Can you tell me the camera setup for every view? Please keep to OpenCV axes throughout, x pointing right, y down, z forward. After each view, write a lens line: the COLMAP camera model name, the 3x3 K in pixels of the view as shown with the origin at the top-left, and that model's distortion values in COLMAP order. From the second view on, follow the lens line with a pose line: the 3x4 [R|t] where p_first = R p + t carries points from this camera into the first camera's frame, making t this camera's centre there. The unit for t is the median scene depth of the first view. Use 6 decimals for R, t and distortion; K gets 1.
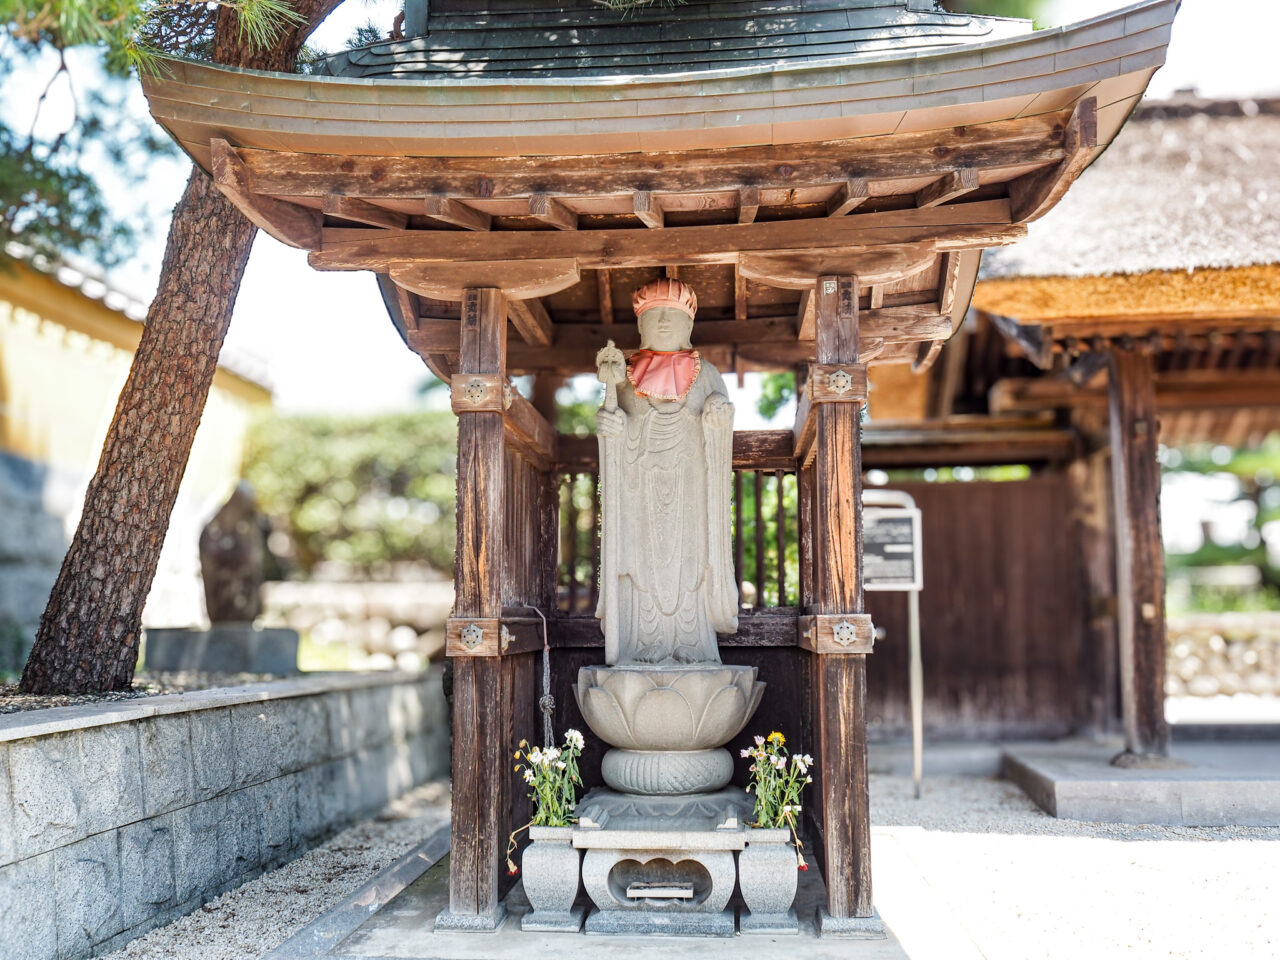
lens RADIAL K [[1046.8, 0, 640.0], [0, 1046.8, 480.0], [0, 0, 1]] dist [-0.007025, 0.002298]
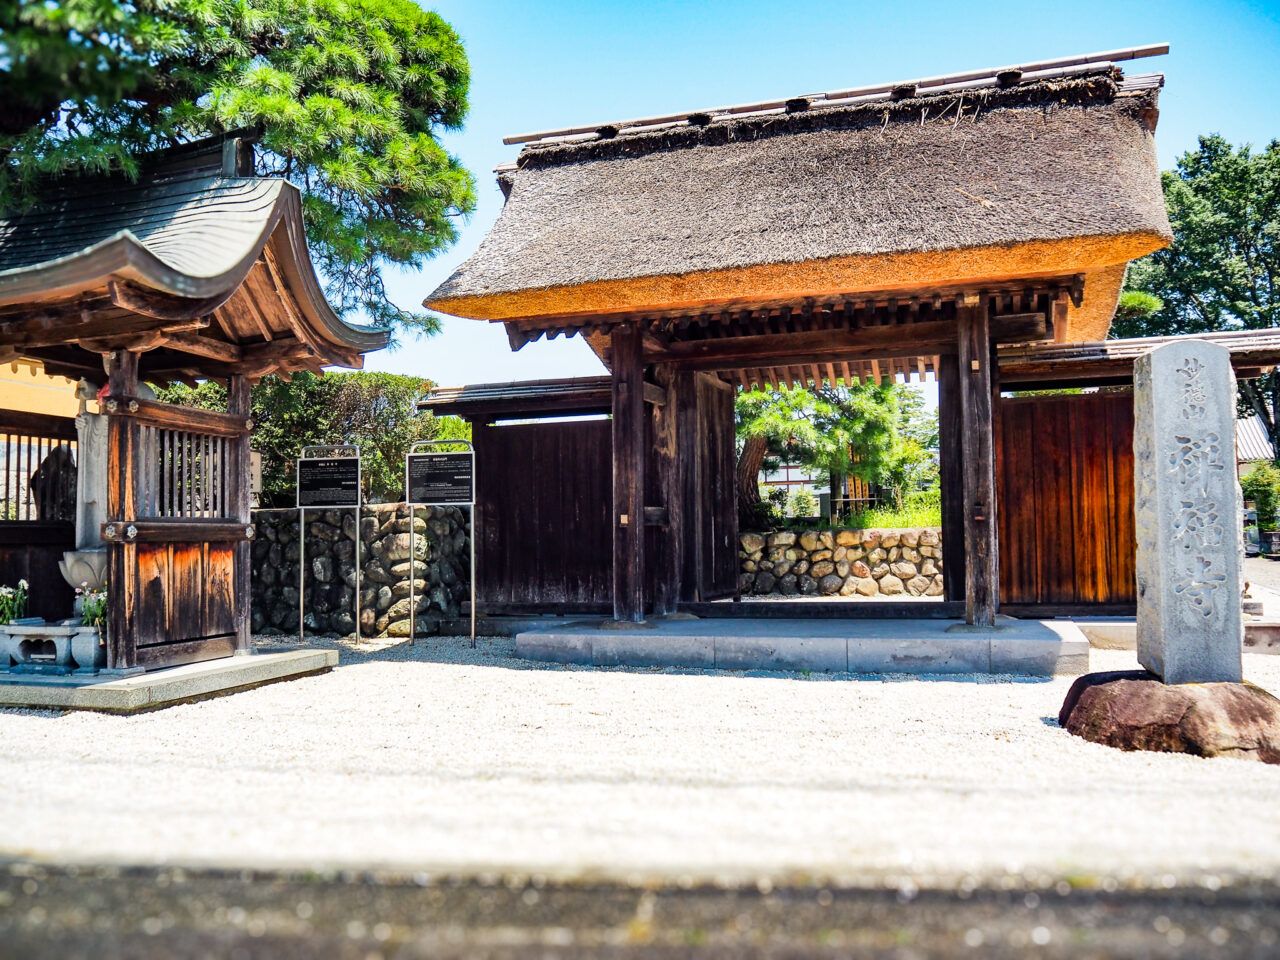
lens RADIAL K [[1076.6, 0, 640.0], [0, 1076.6, 480.0], [0, 0, 1]] dist [-0.012853, -0.005129]
pose [[0.973214, -0.014965, -0.229413, 1.582457], [0.034546, 0.996068, 0.081577, -0.082959], [0.227290, -0.087317, 0.969905, -0.728875]]
